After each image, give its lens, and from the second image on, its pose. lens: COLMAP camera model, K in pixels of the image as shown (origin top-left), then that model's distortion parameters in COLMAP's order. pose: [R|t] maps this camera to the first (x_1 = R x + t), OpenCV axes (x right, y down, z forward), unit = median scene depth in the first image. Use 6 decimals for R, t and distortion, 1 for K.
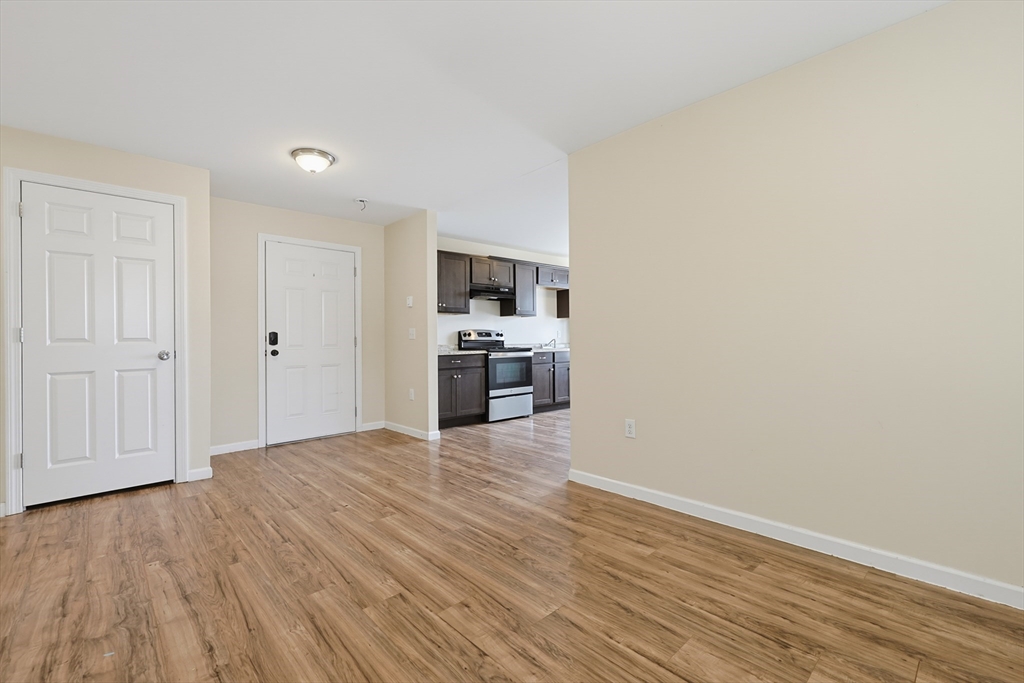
lens RADIAL K [[446.0, 0, 506.7], [0, 446.0, 340.1], [0, 0, 1]] dist [0.002675, 0.000183]
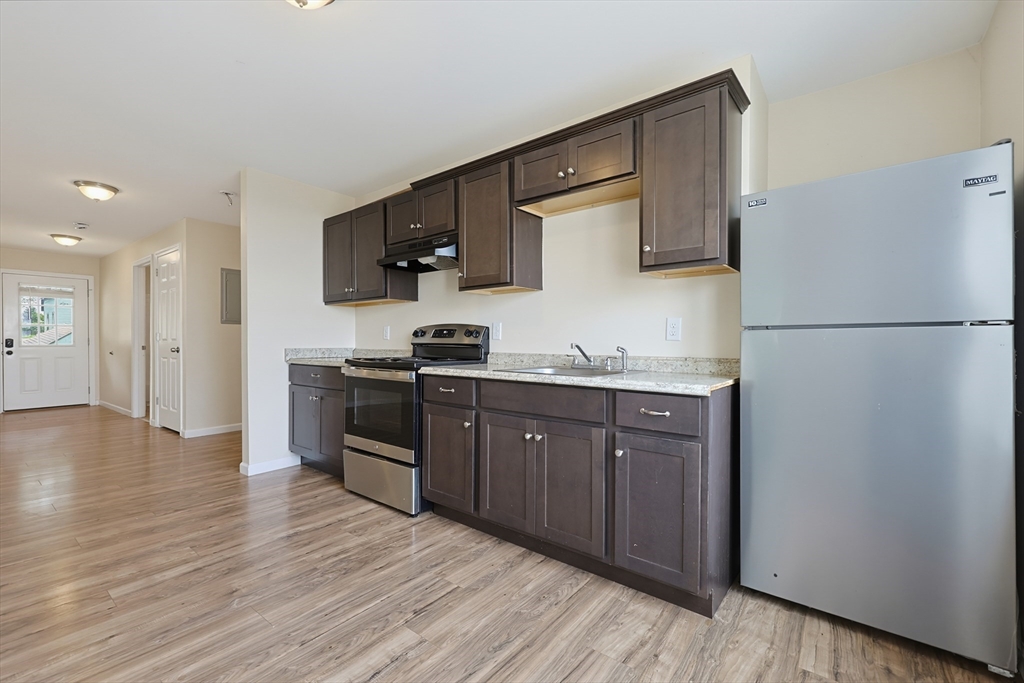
lens RADIAL K [[446.0, 0, 506.7], [0, 446.0, 340.1], [0, 0, 1]] dist [0.002675, 0.000183]
pose [[0.174520, 0.012003, -0.984580, 0.791217], [0.003108, 0.999914, 0.012741, -0.017284], [0.984649, -0.005284, 0.174468, 1.580242]]
